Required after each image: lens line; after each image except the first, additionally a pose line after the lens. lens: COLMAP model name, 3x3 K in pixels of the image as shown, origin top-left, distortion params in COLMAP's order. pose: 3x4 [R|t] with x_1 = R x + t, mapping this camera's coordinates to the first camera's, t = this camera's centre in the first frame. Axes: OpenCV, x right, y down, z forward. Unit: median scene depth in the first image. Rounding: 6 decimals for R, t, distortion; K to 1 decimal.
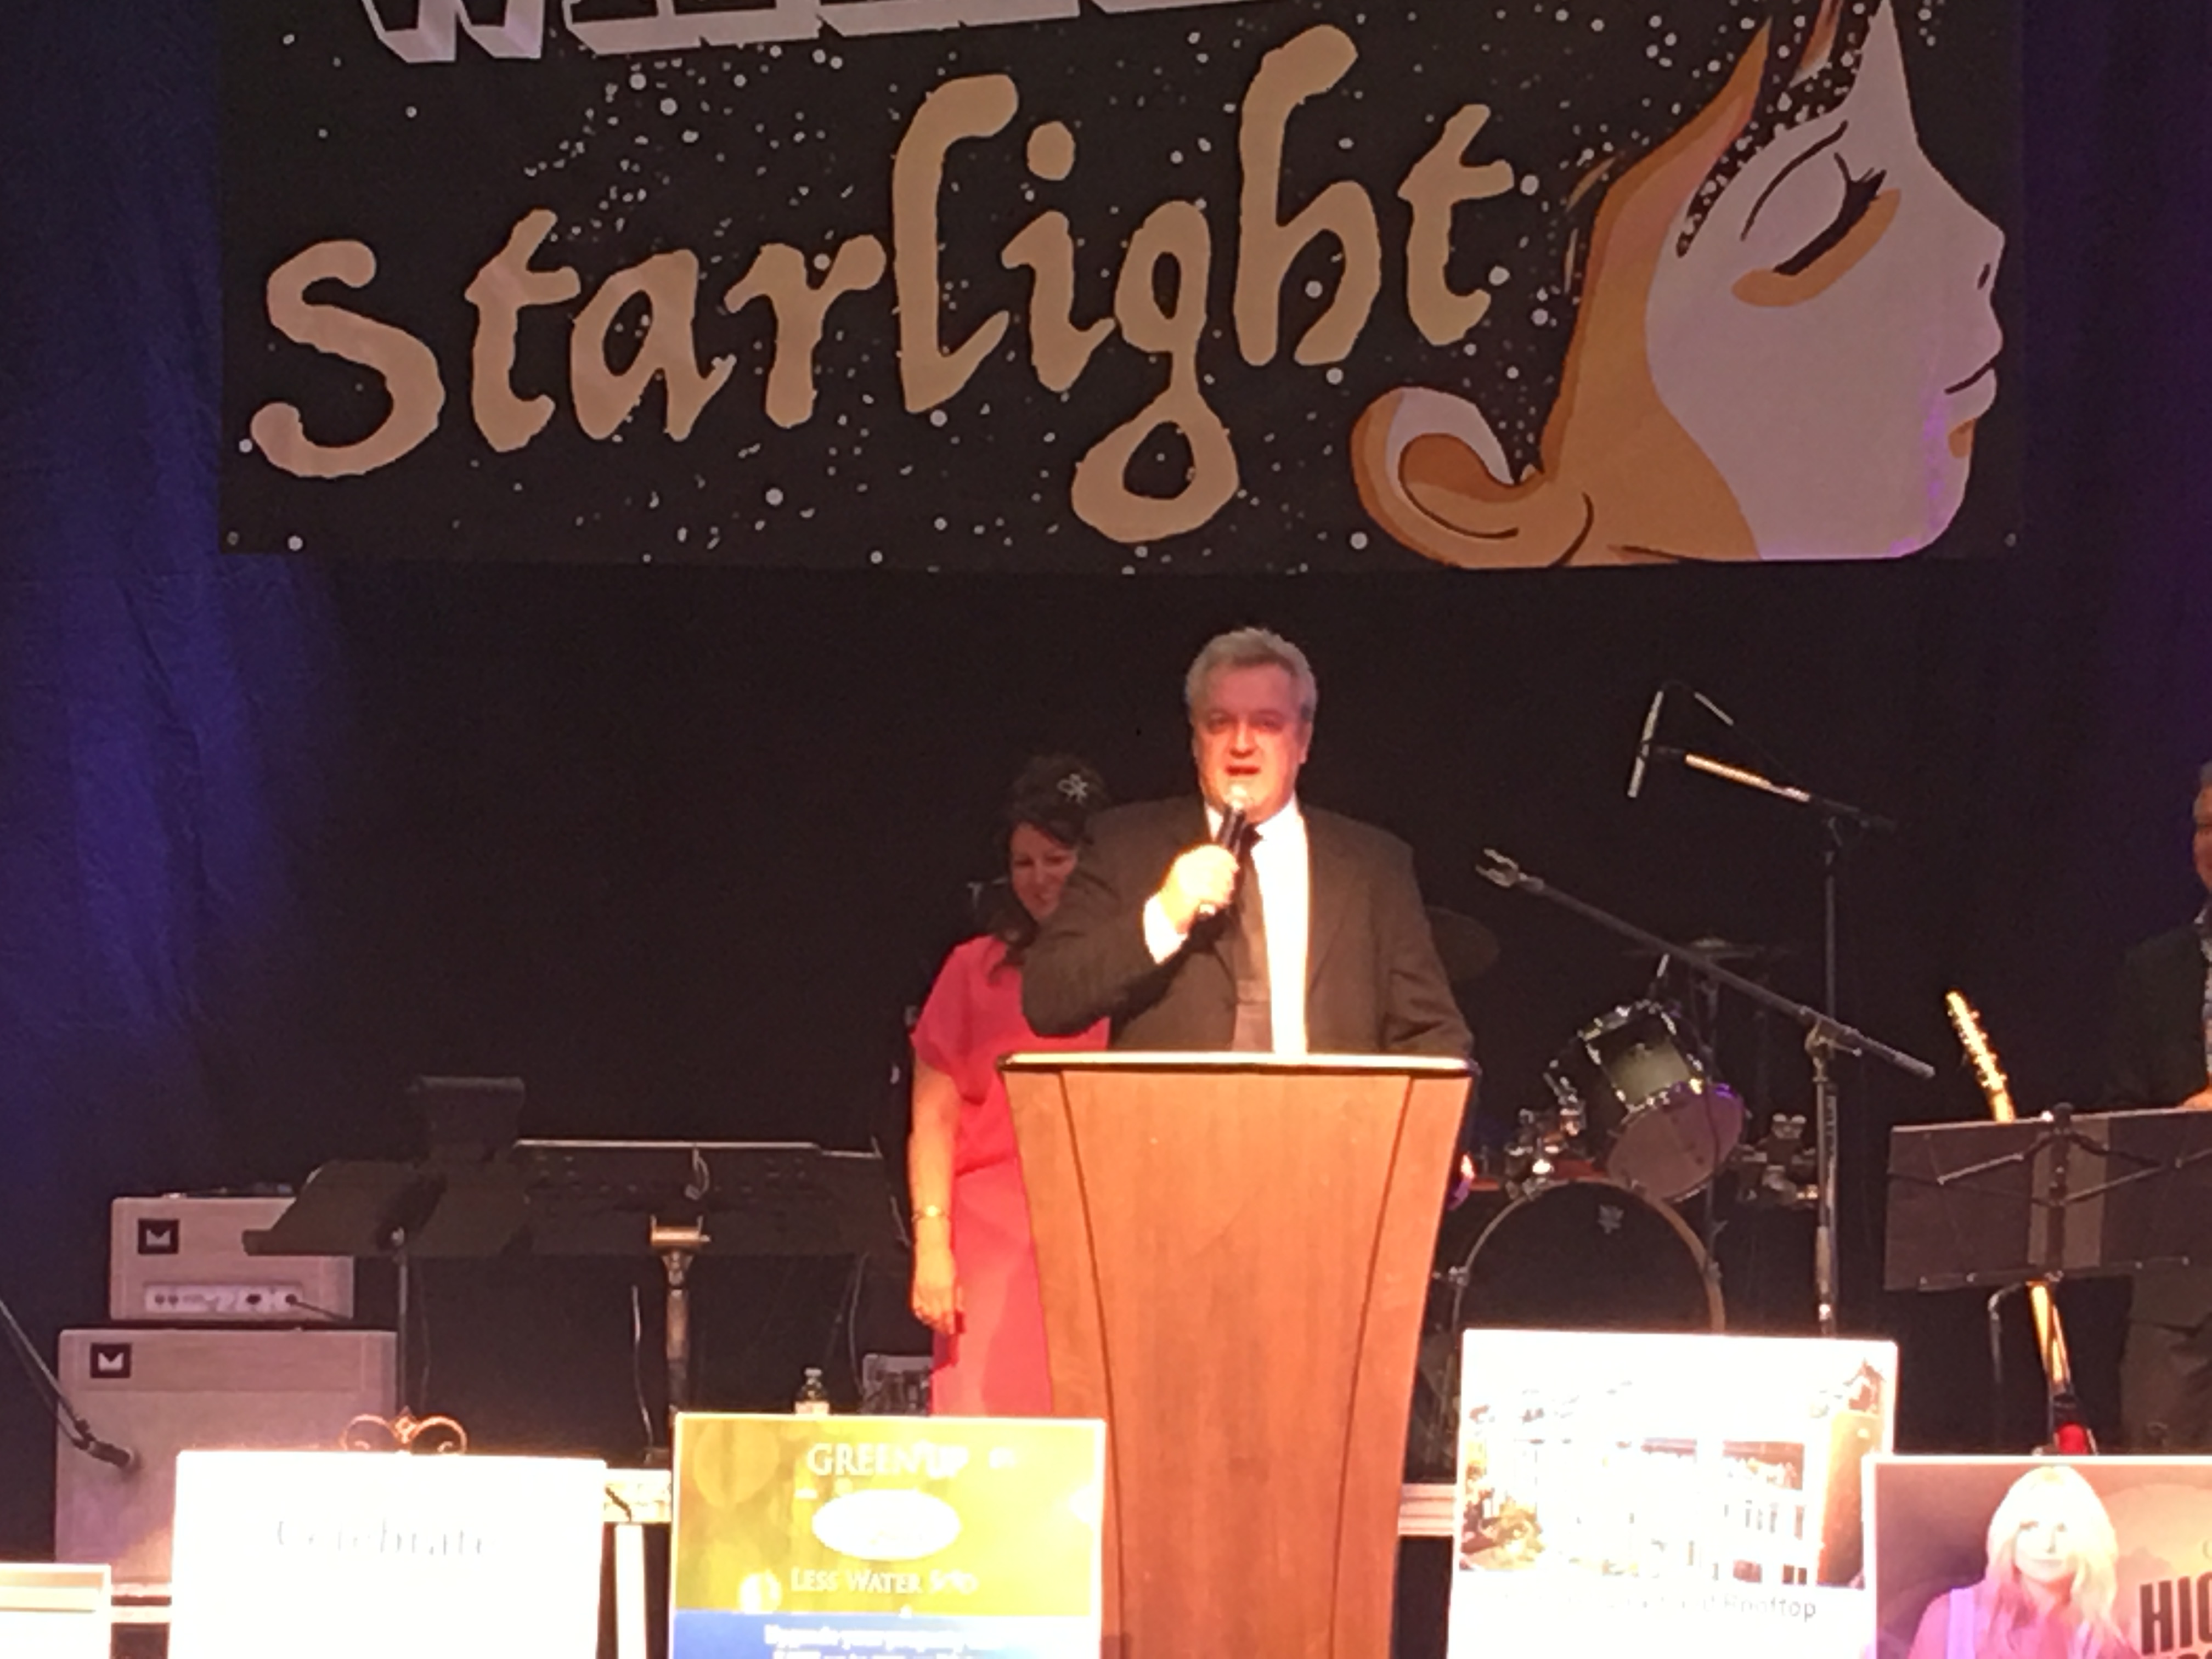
lens RADIAL K [[7236.8, 0, 1102.1], [0, 7236.8, 829.7], [0, 0, 1]] dist [-0.125520, 0.000000]
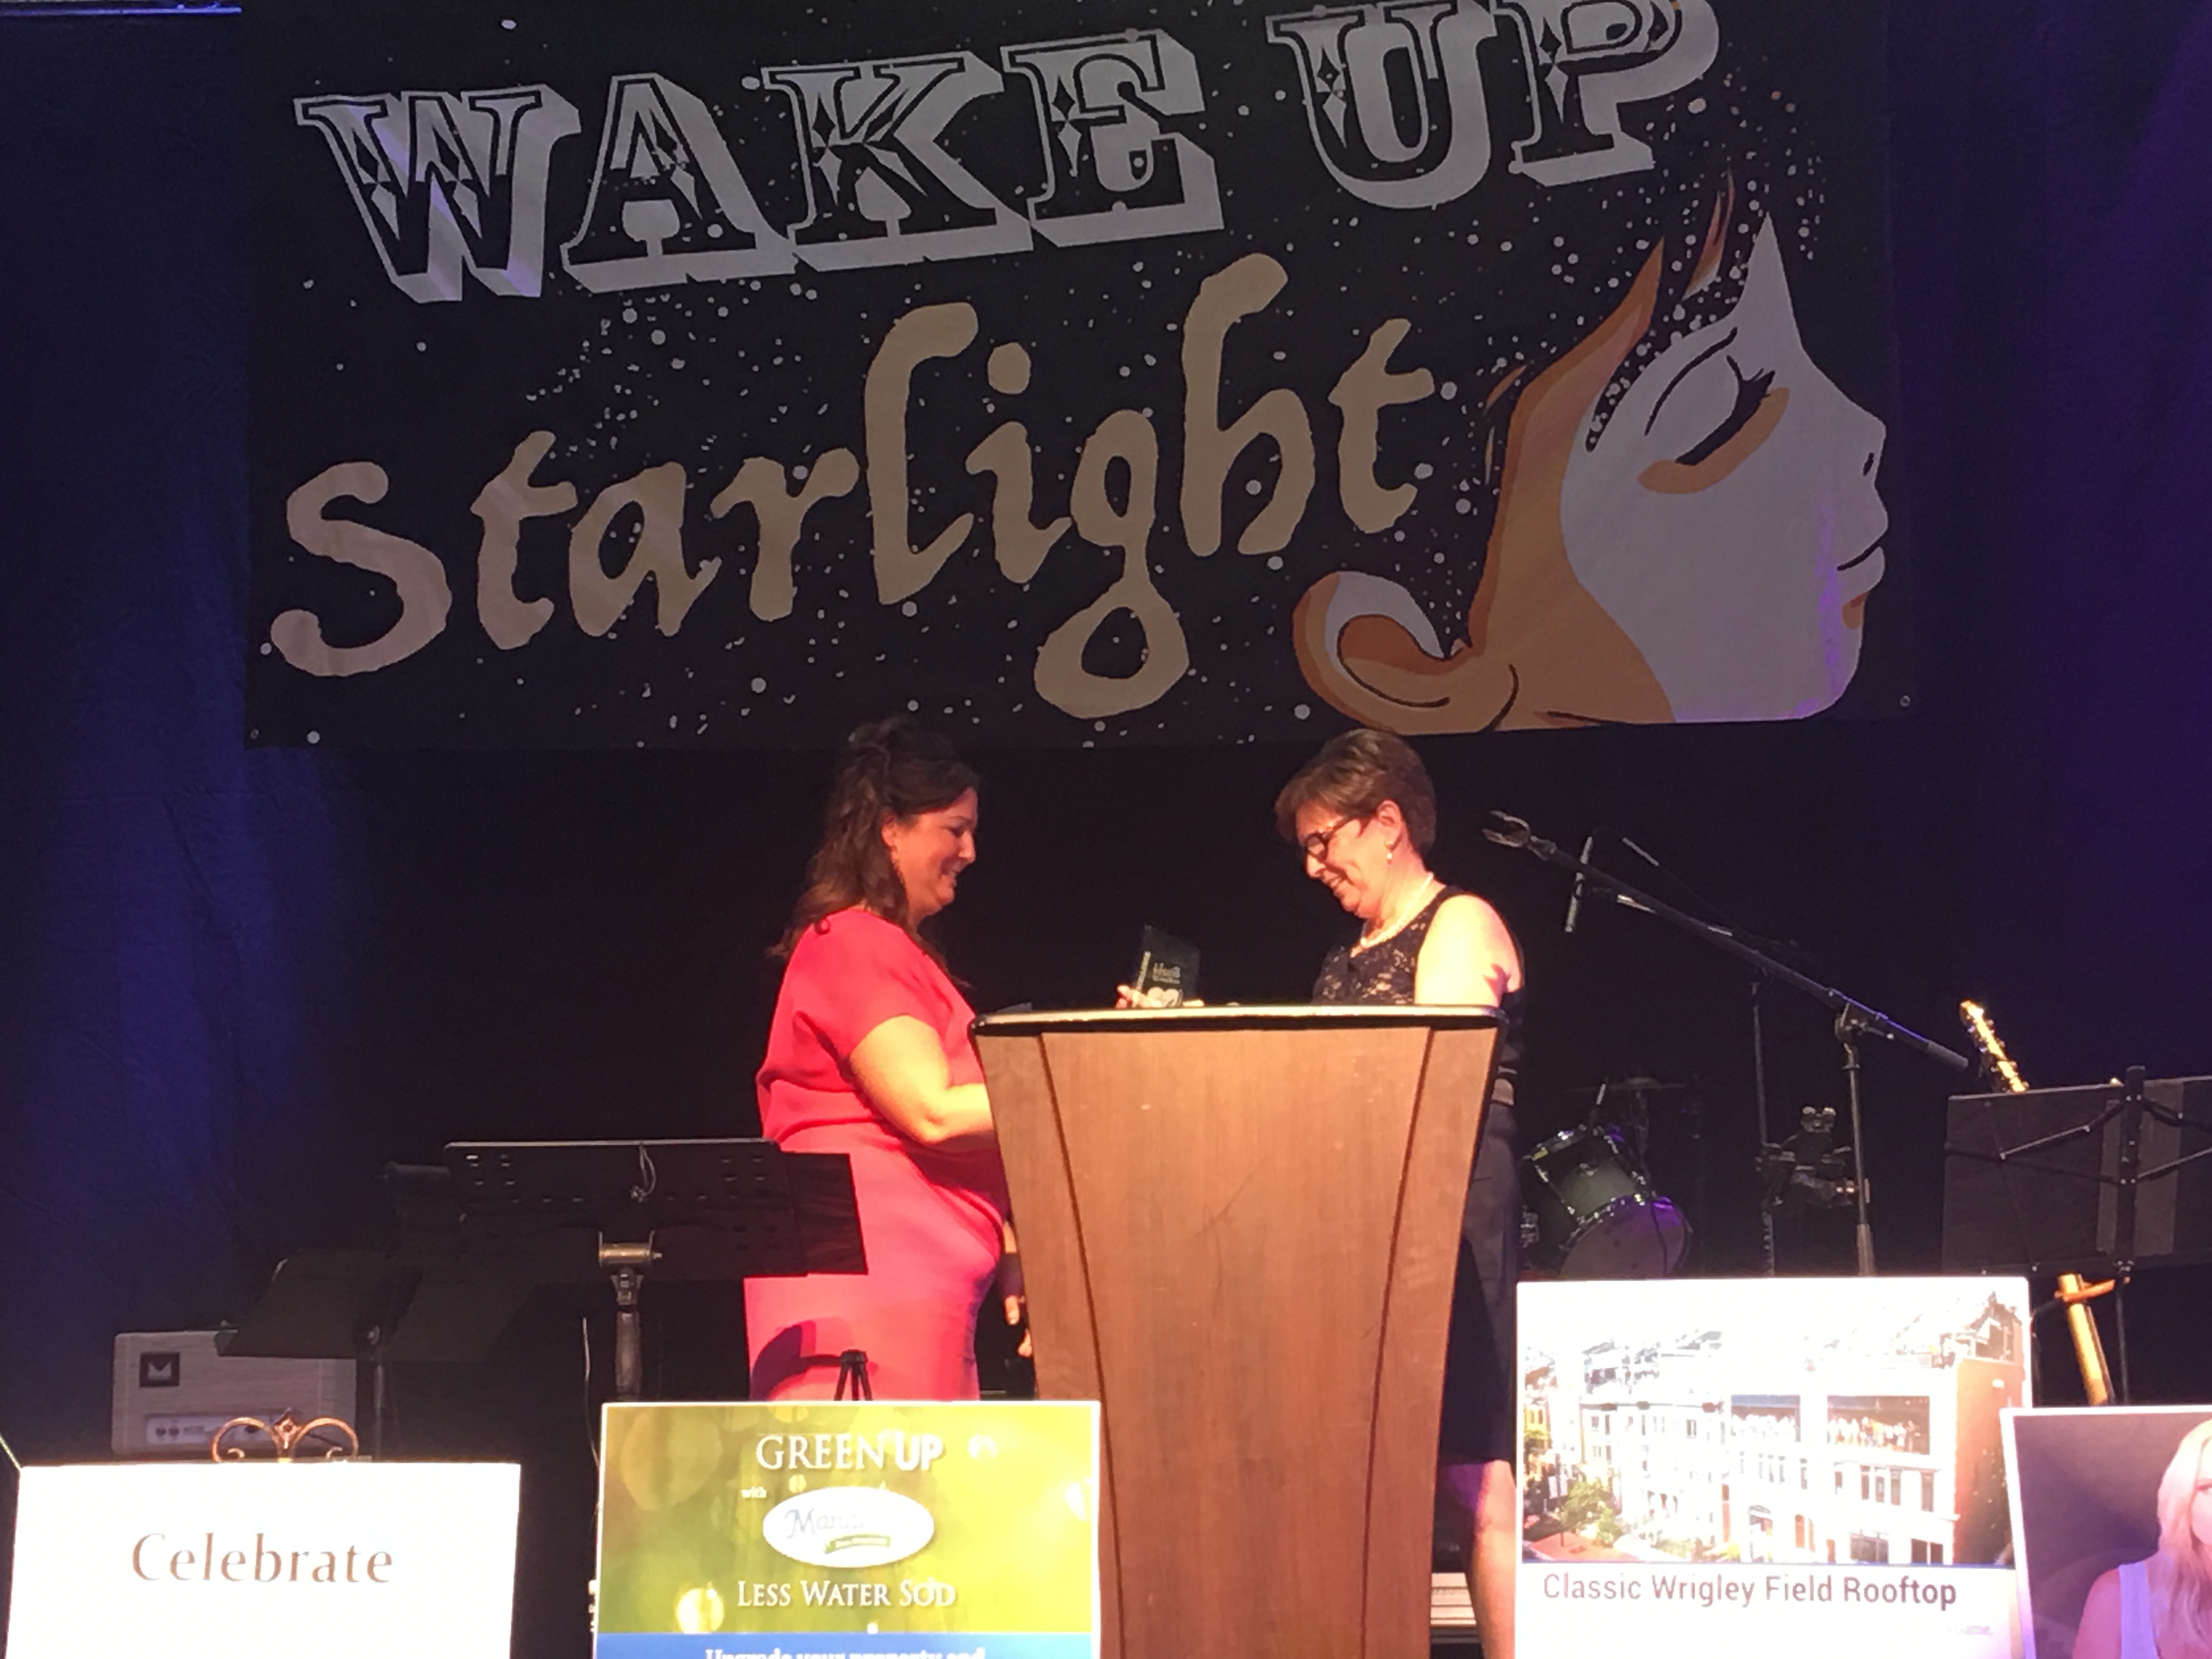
lens RADIAL K [[4472.2, 0, 1114.5], [0, 4472.2, 827.6], [0, 0, 1]] dist [0.027917, 0.000000]
pose [[0.999647, -0.020194, 0.017252, -0.005315], [0.022174, 0.992090, -0.123557, 0.073197], [-0.014620, 0.123896, 0.992188, 0.423567]]
